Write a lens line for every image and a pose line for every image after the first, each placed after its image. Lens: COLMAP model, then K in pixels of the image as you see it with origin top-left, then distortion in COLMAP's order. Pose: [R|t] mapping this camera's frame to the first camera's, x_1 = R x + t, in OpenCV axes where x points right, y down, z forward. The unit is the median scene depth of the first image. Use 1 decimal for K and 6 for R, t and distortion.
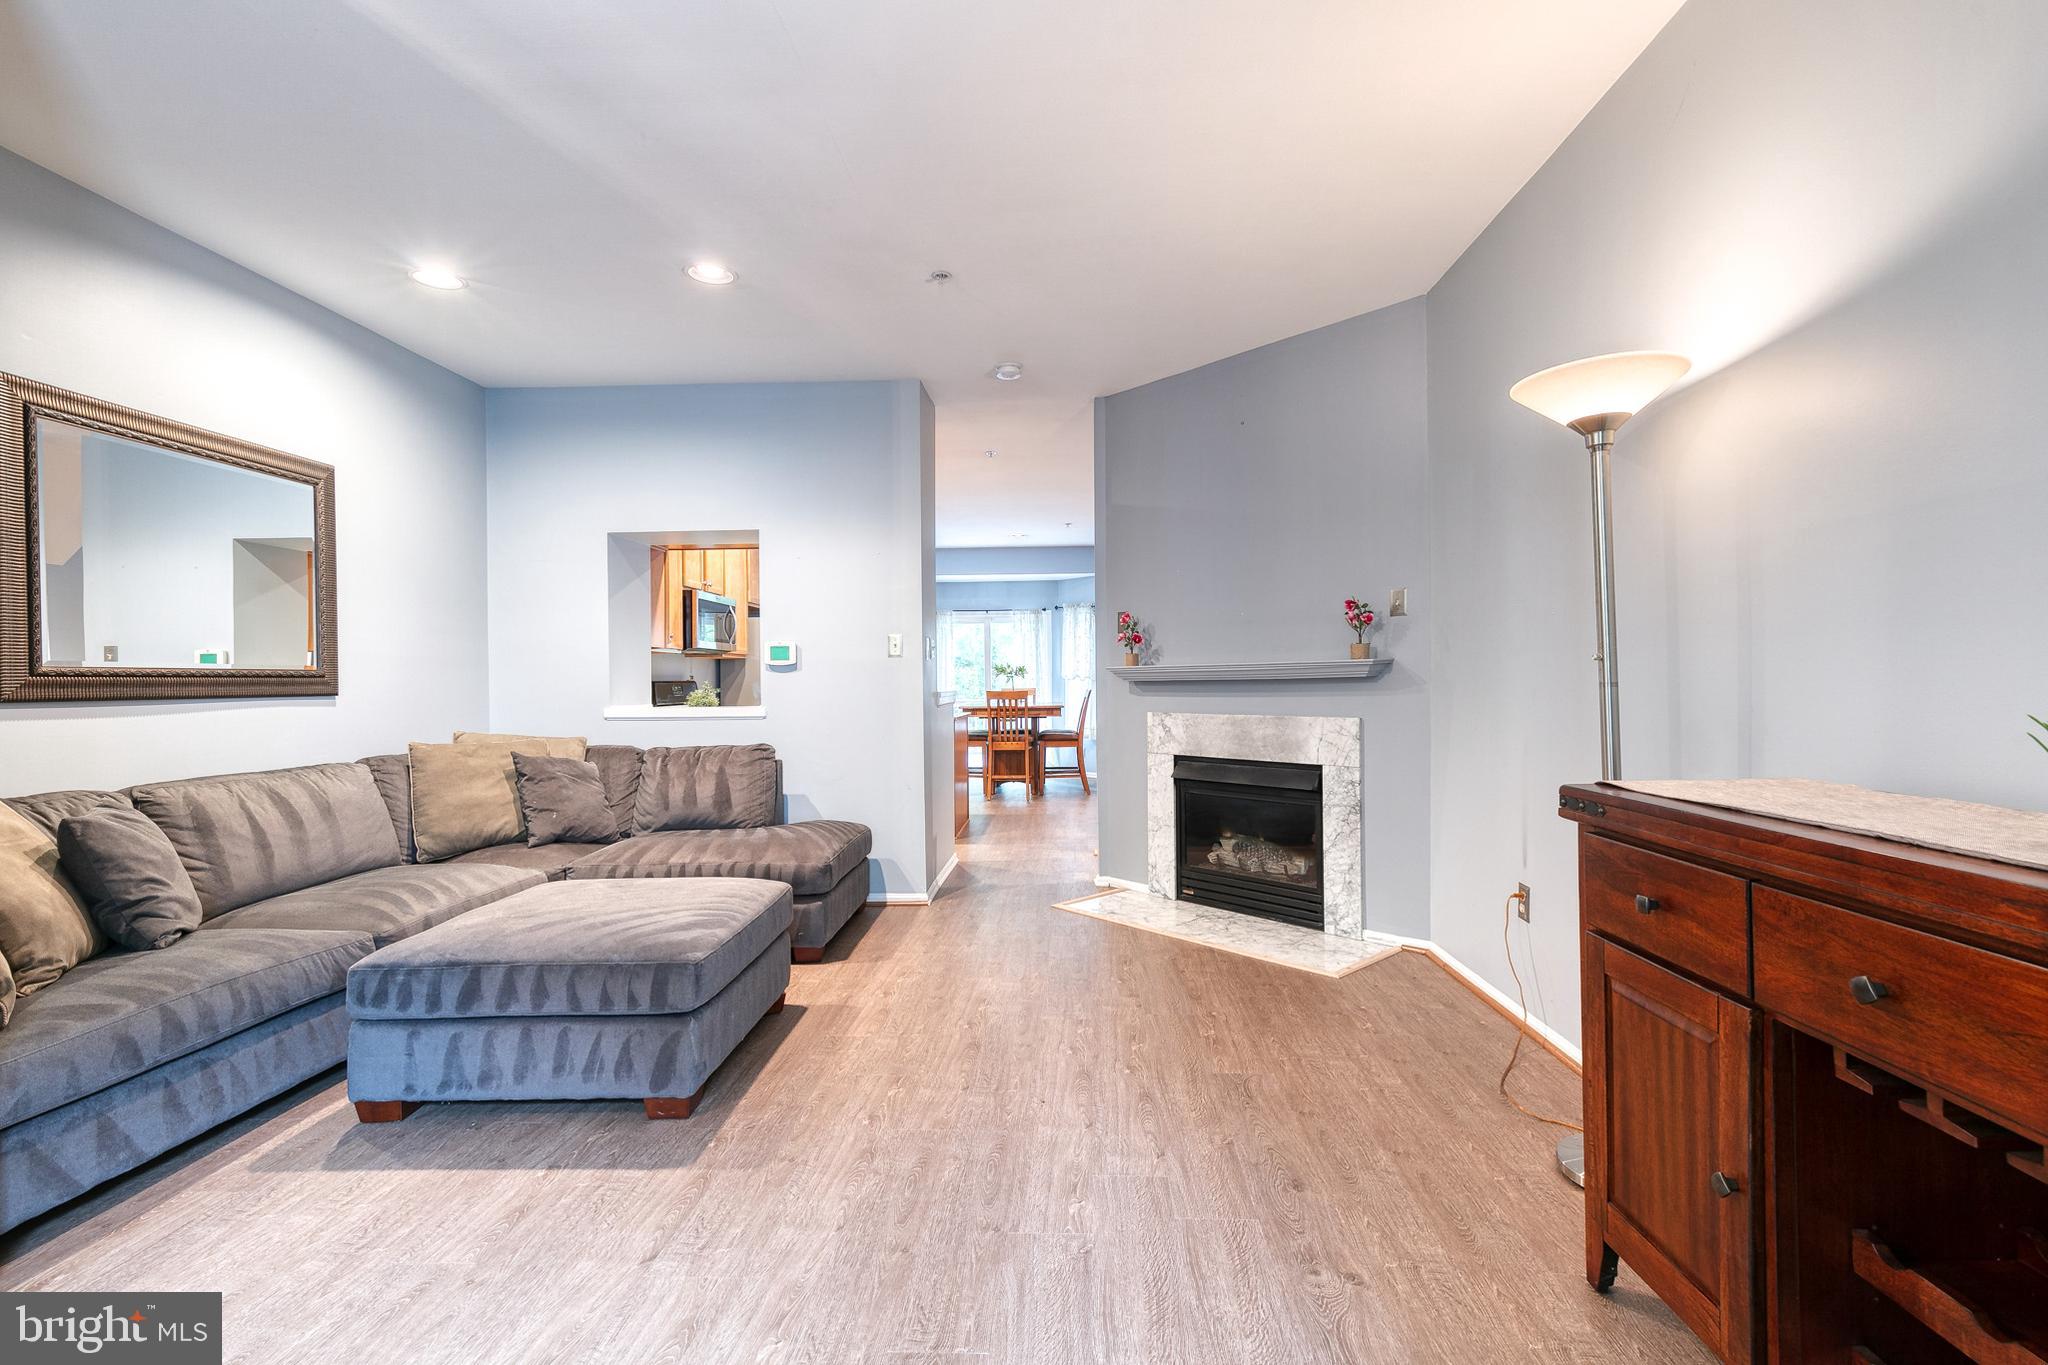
lens RADIAL K [[931.0, 0, 1046.1], [0, 931.0, 689.1], [0, 0, 1]] dist [0.011931, -0.000741]
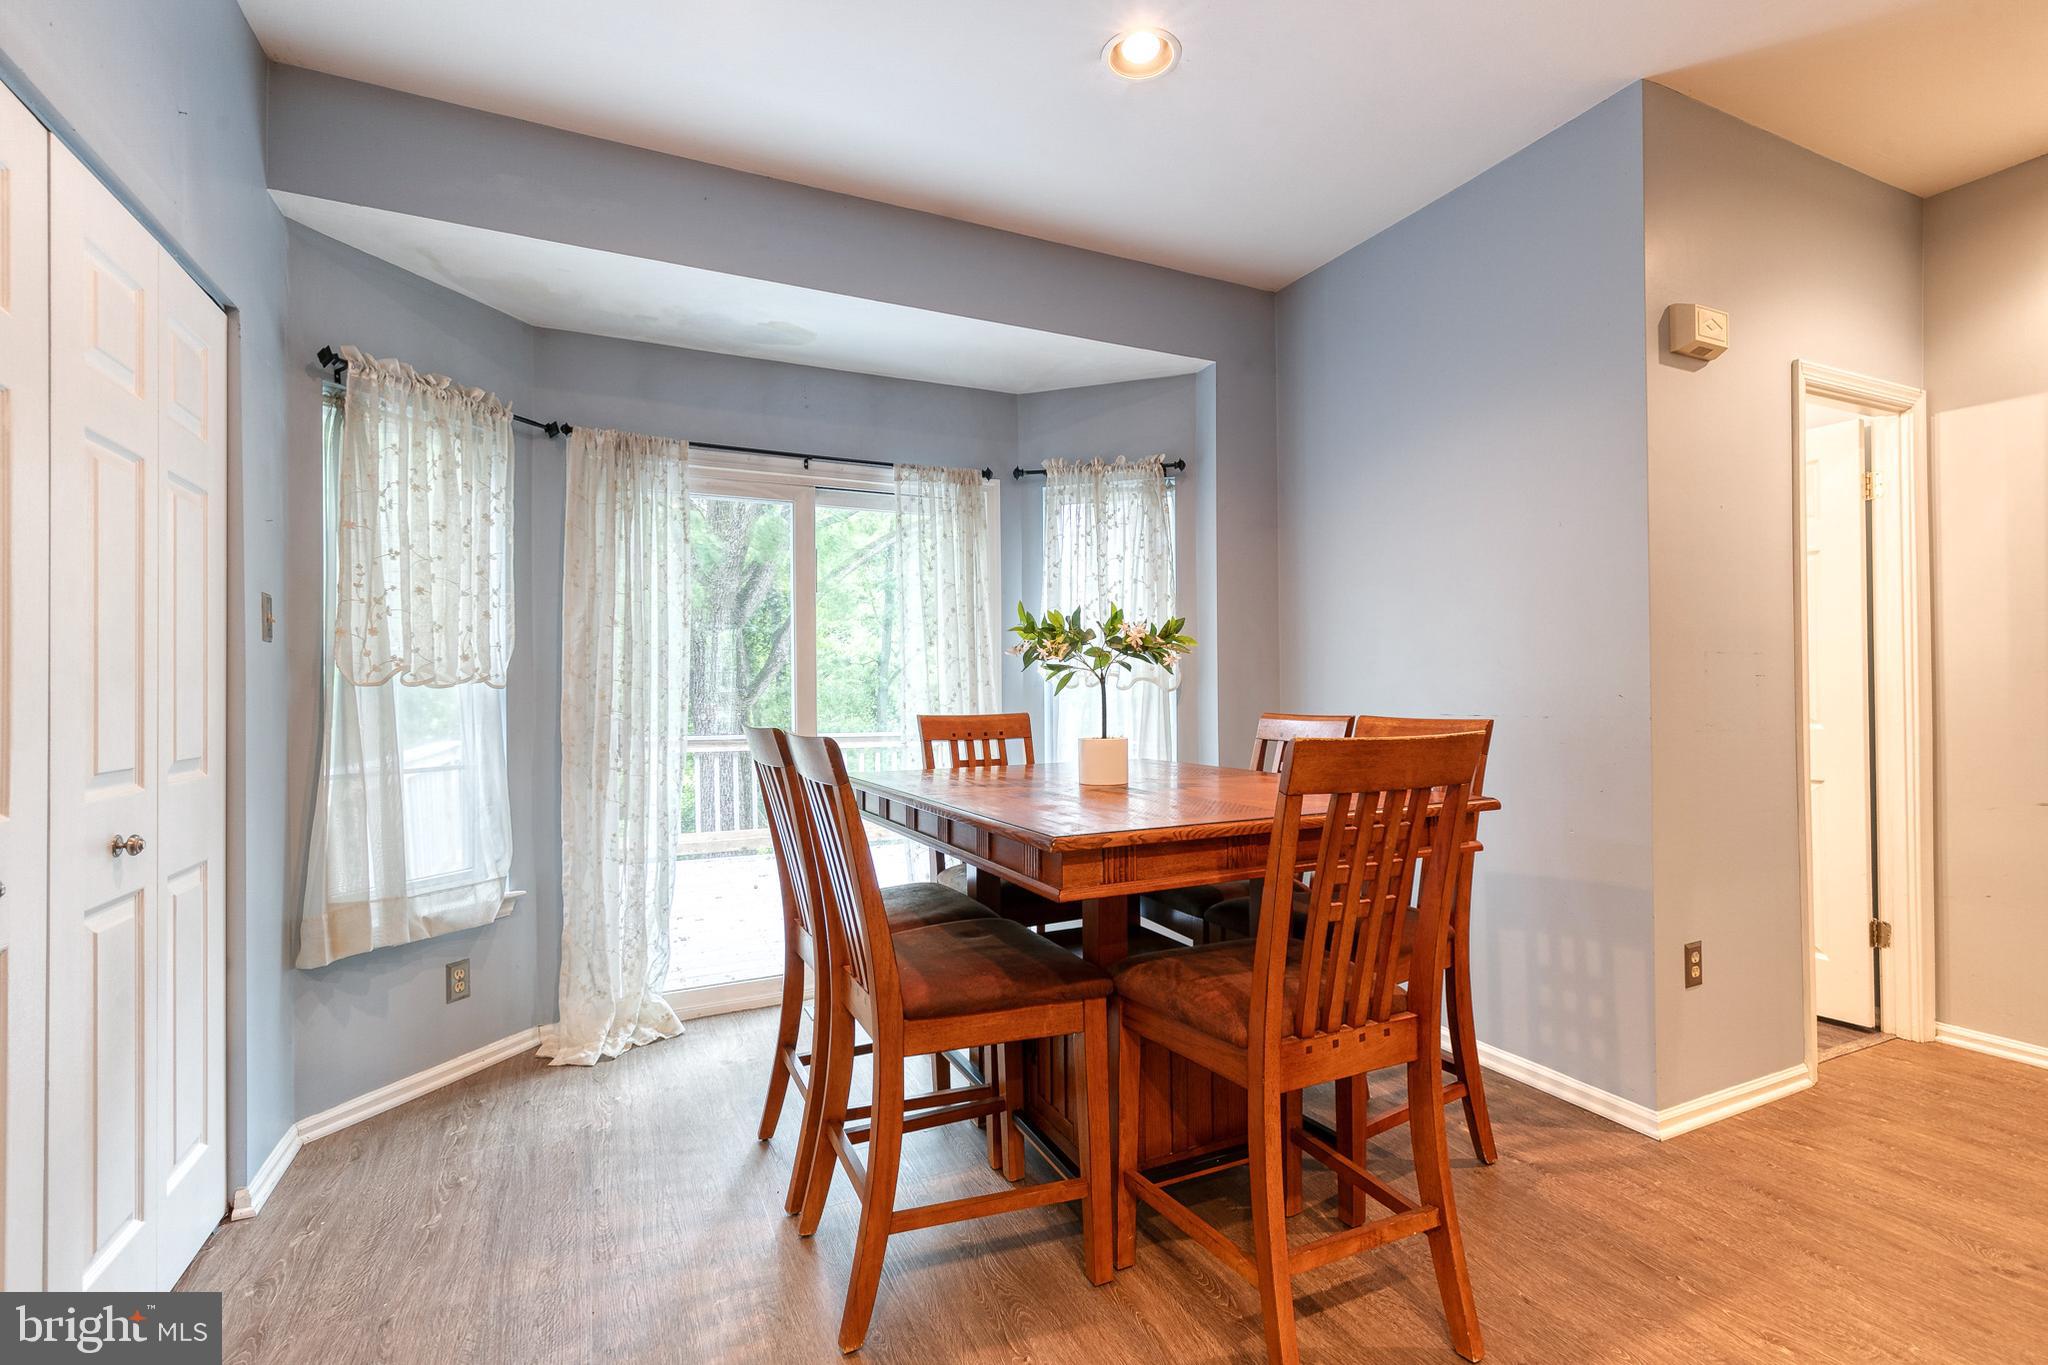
lens RADIAL K [[931.0, 0, 1046.1], [0, 931.0, 689.1], [0, 0, 1]] dist [0.011931, -0.000741]
pose [[0.886222, 0.000503, 0.463261, -0.390267], [0.008538, 0.999812, -0.017419, -0.009715], [-0.463182, 0.019392, 0.886051, 2.008433]]
